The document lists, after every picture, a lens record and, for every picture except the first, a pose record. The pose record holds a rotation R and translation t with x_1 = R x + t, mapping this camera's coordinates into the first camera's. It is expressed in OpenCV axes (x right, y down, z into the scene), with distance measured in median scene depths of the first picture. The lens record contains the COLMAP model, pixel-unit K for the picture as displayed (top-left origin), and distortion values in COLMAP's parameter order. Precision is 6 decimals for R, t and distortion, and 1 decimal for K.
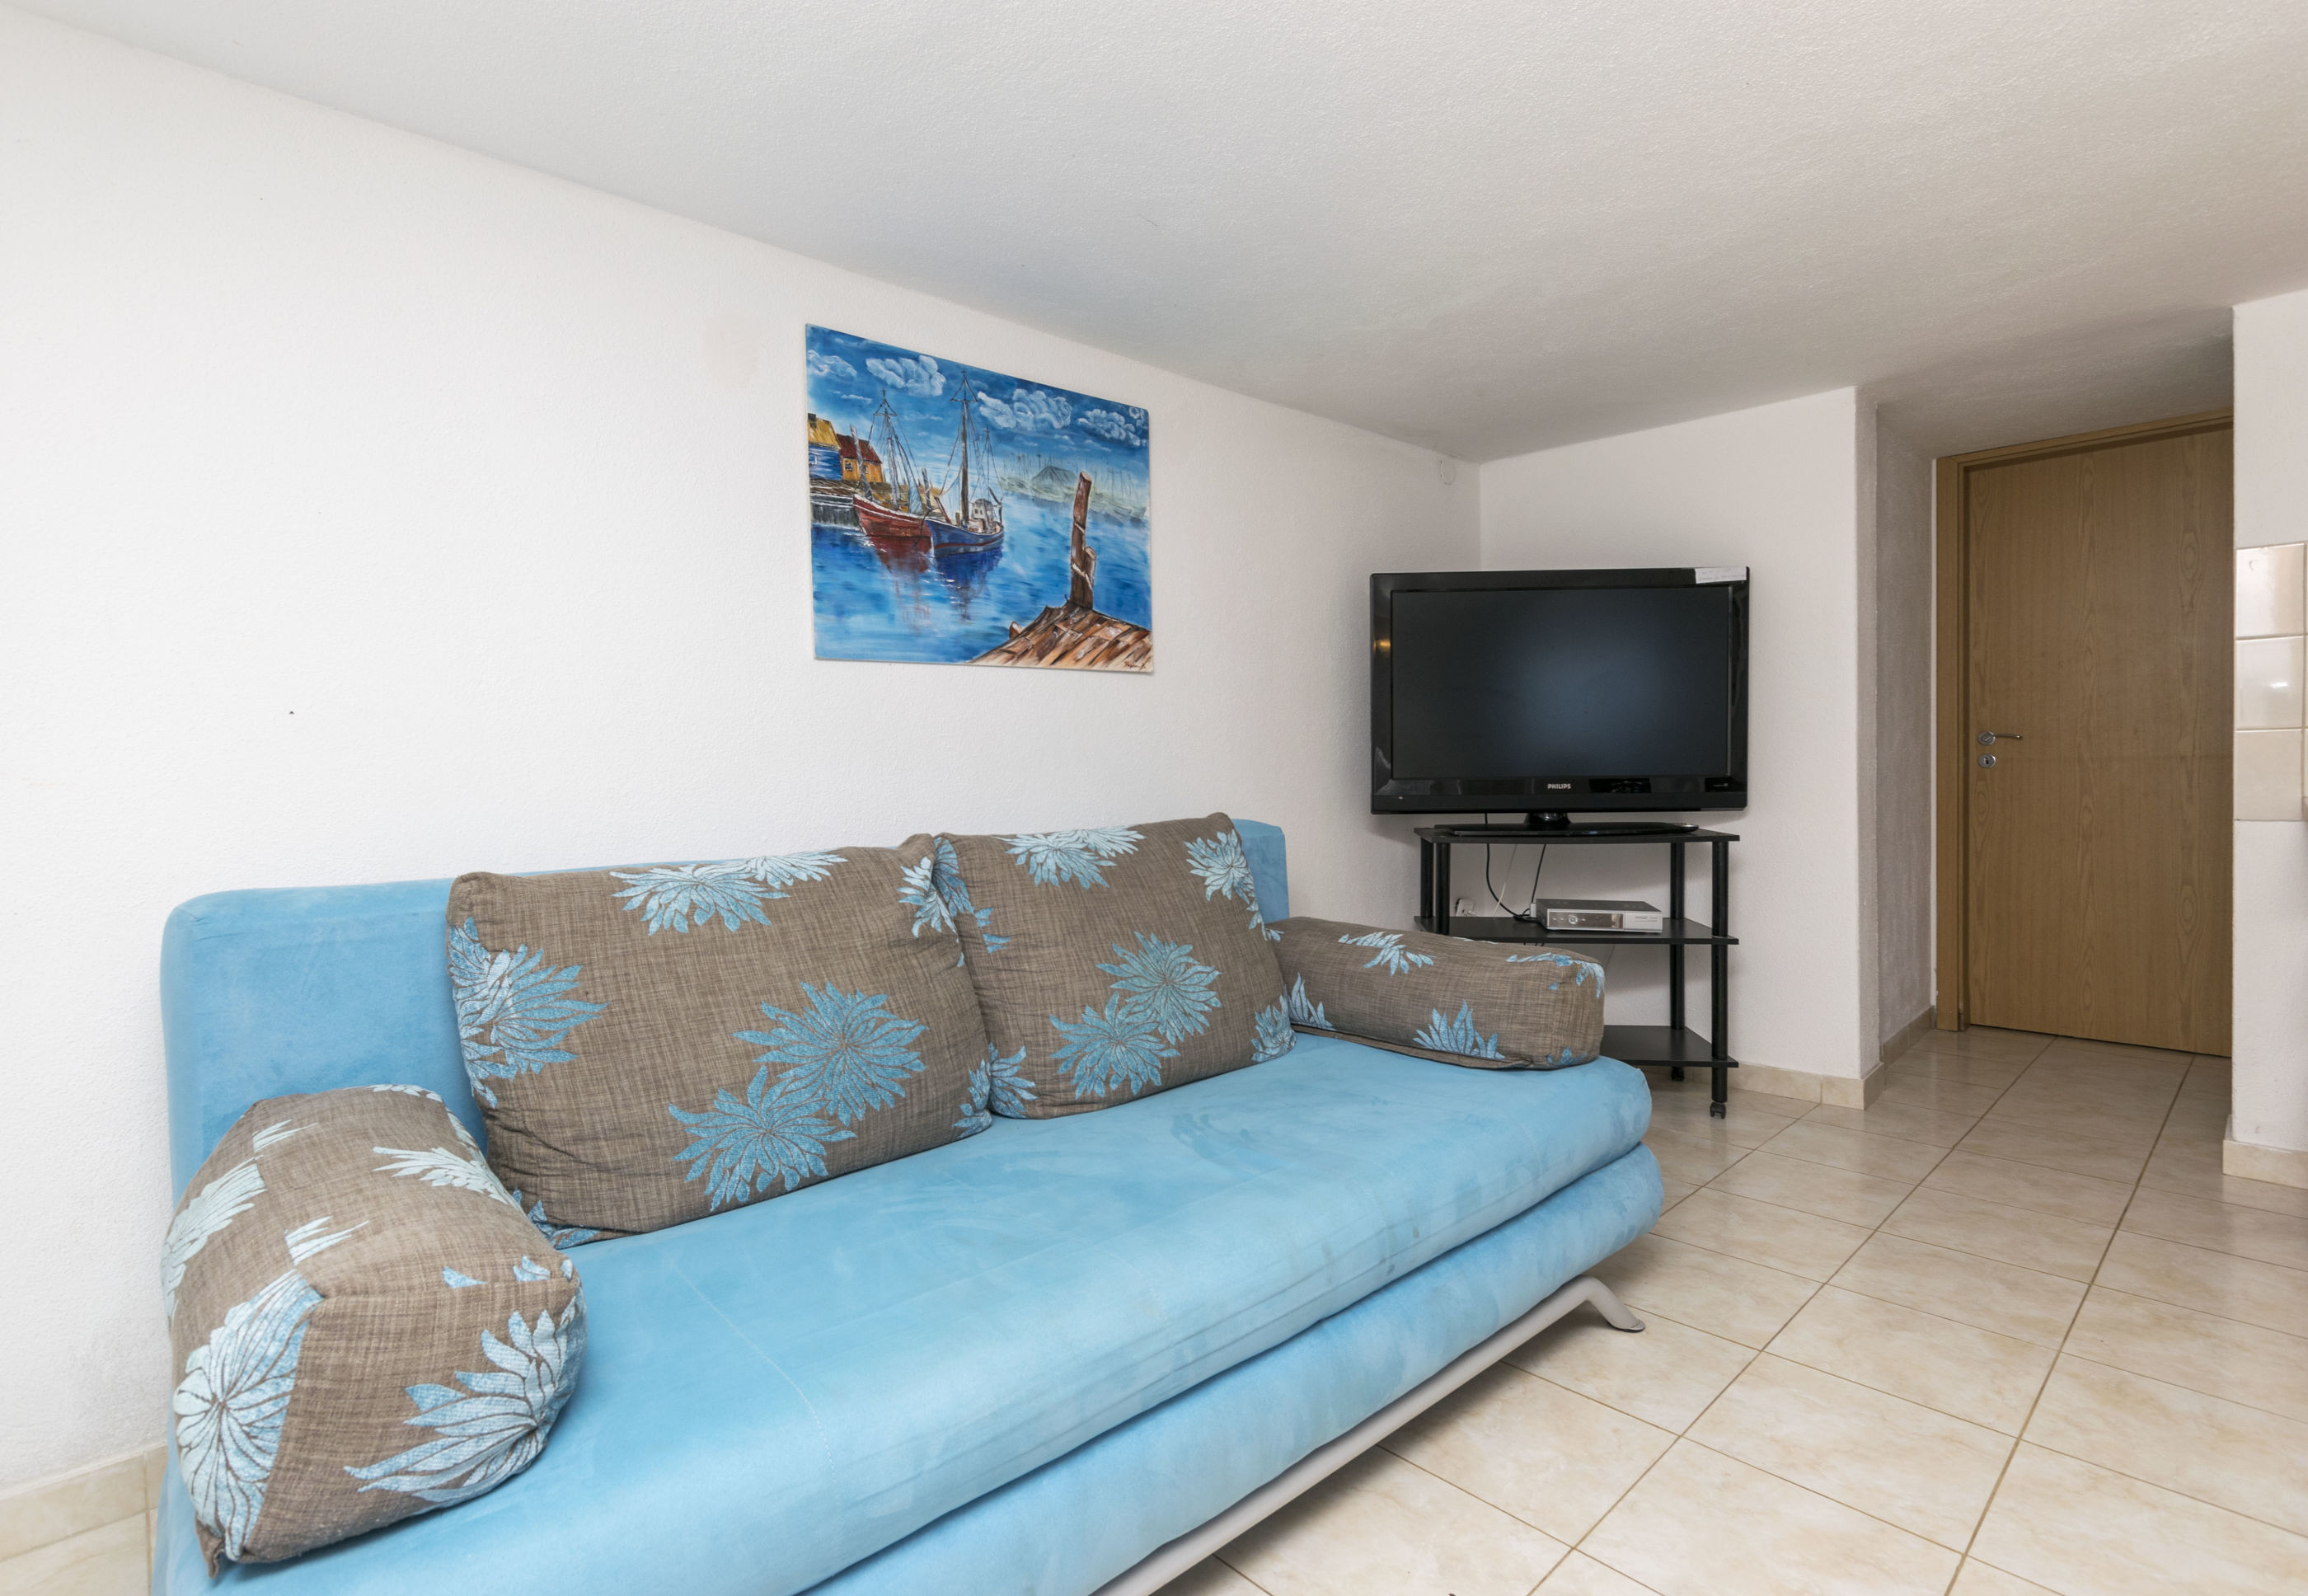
lens RADIAL K [[1135.4, 0, 1157.1], [0, 1135.4, 775.7], [0, 0, 1]] dist [-0.002195, 0.000101]
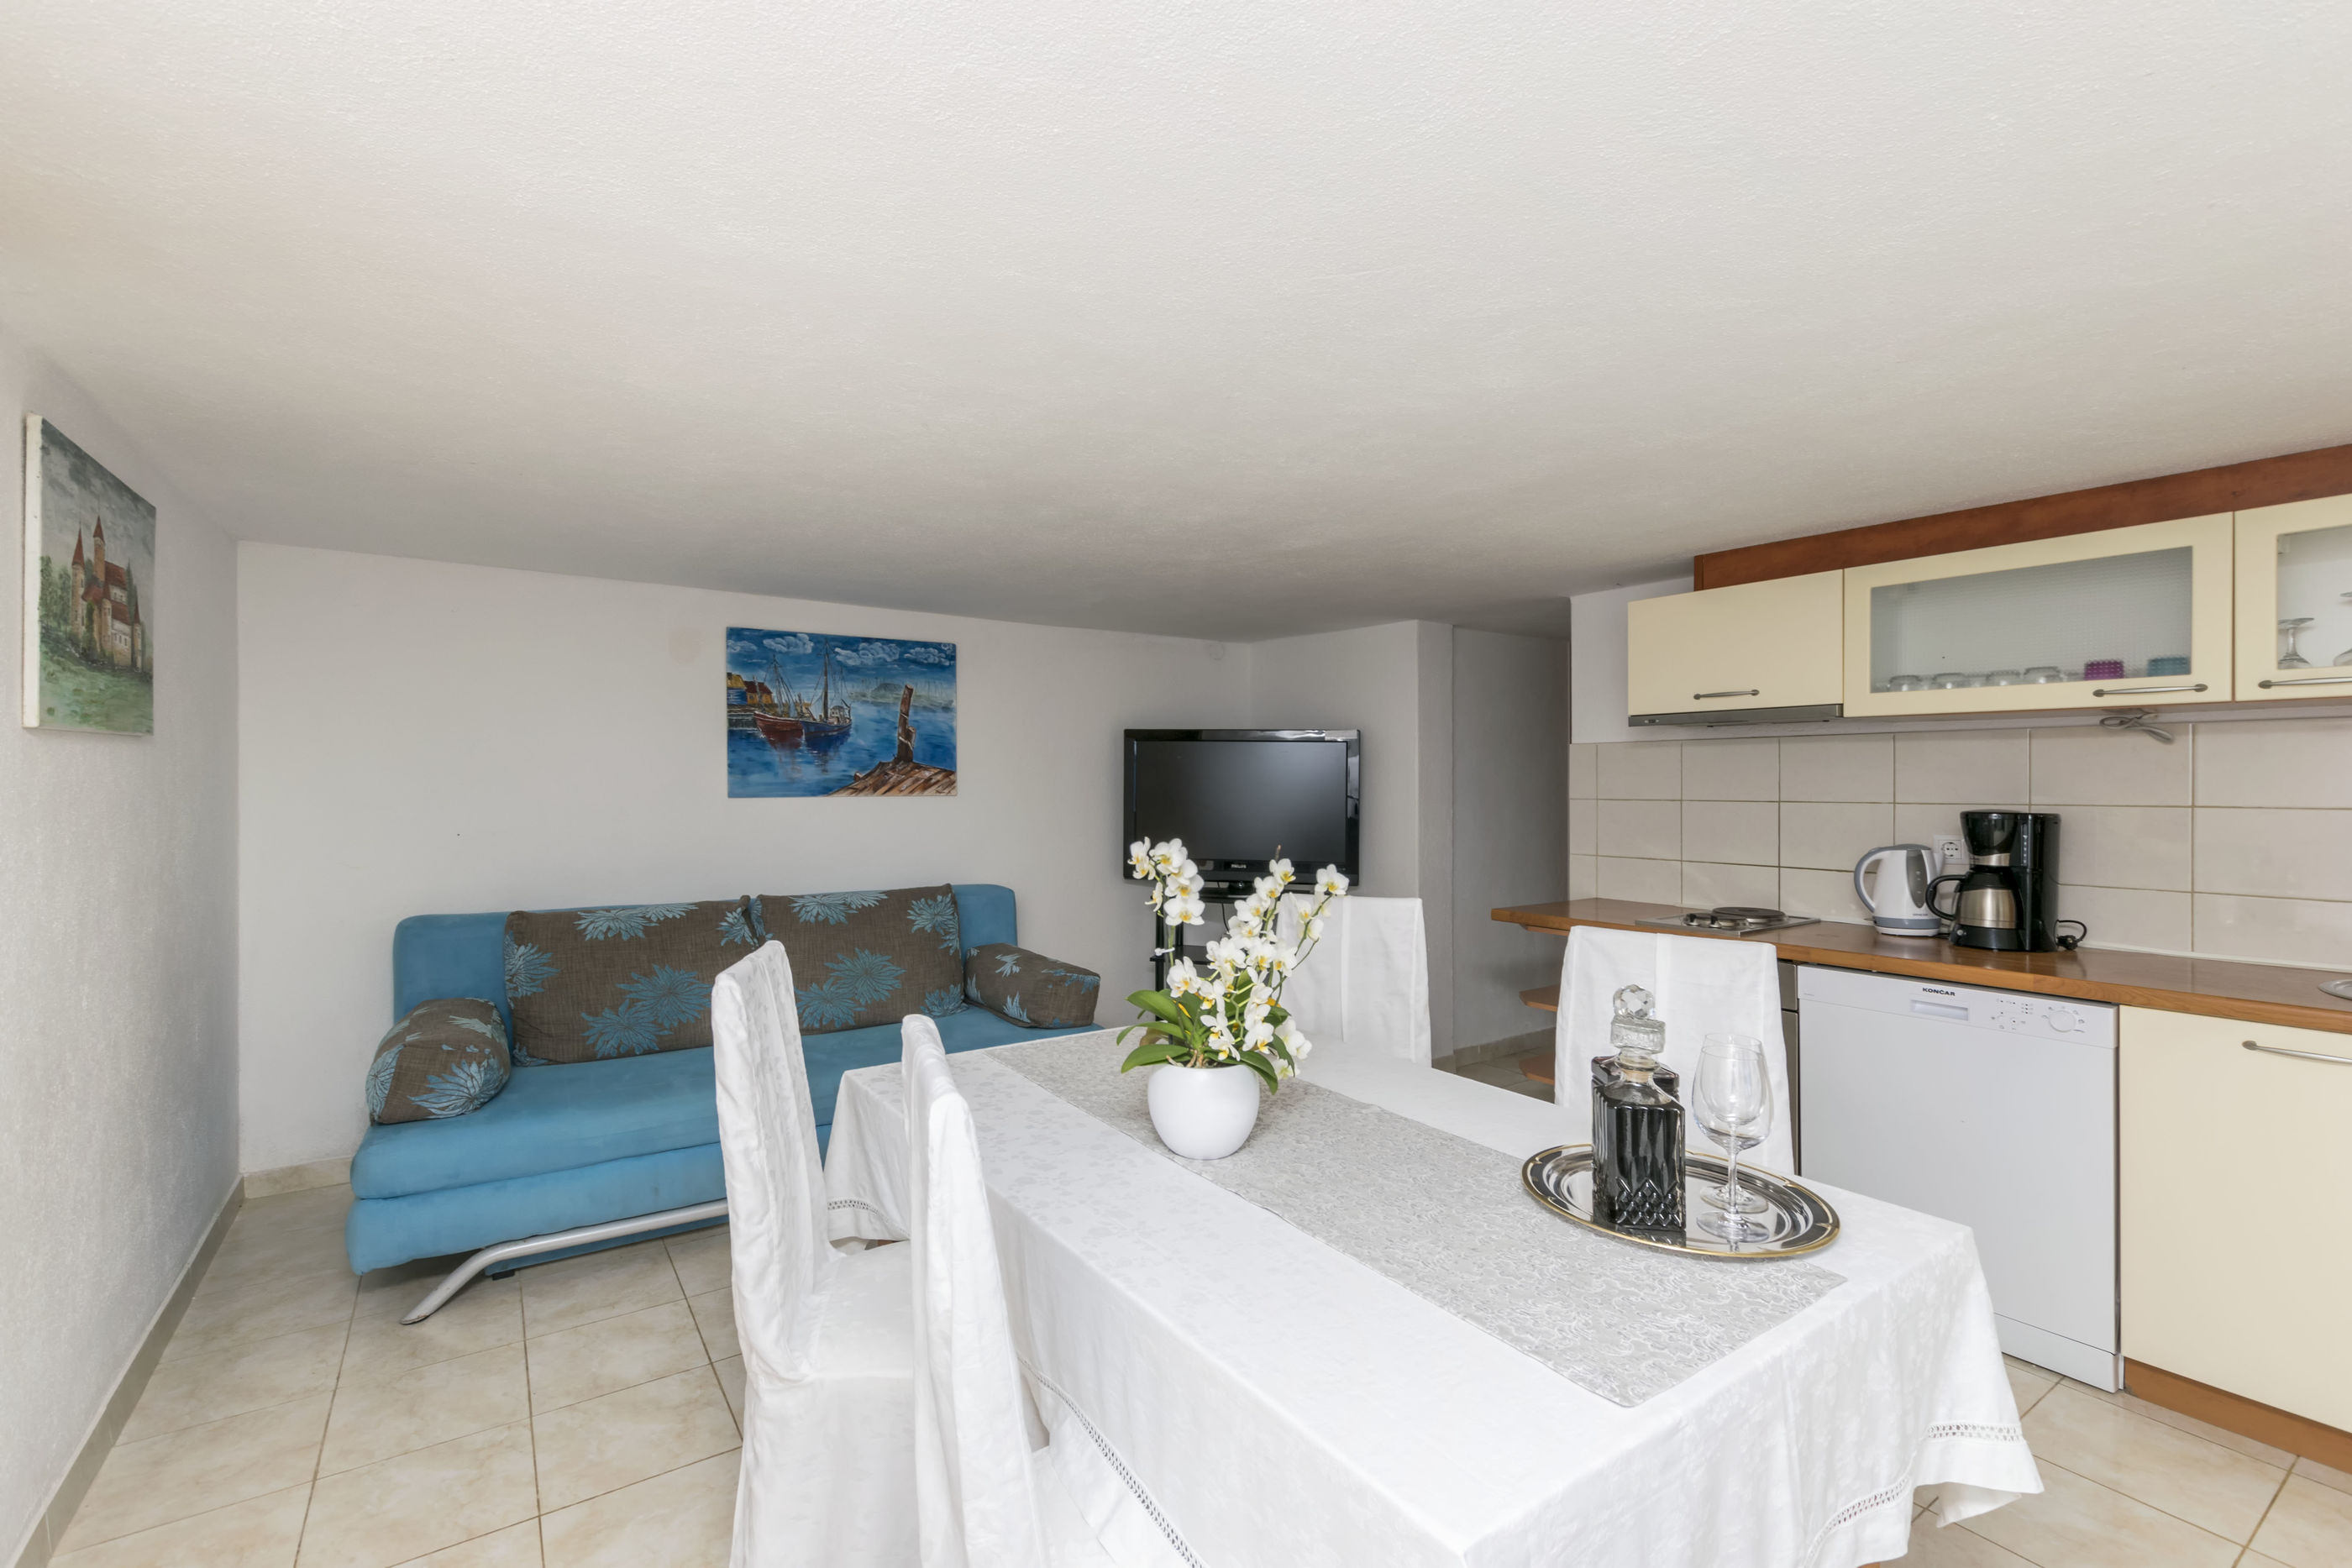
lens RADIAL K [[1019.0, 0, 1176.0], [0, 1019.0, 784.0], [0, 0, 1]] dist [0.011210, -0.000085]
pose [[0.990425, 0.023967, -0.135952, 0.624167], [-0.026411, 0.999520, -0.016207, -0.108389], [0.135499, 0.019643, 0.990583, -0.559213]]
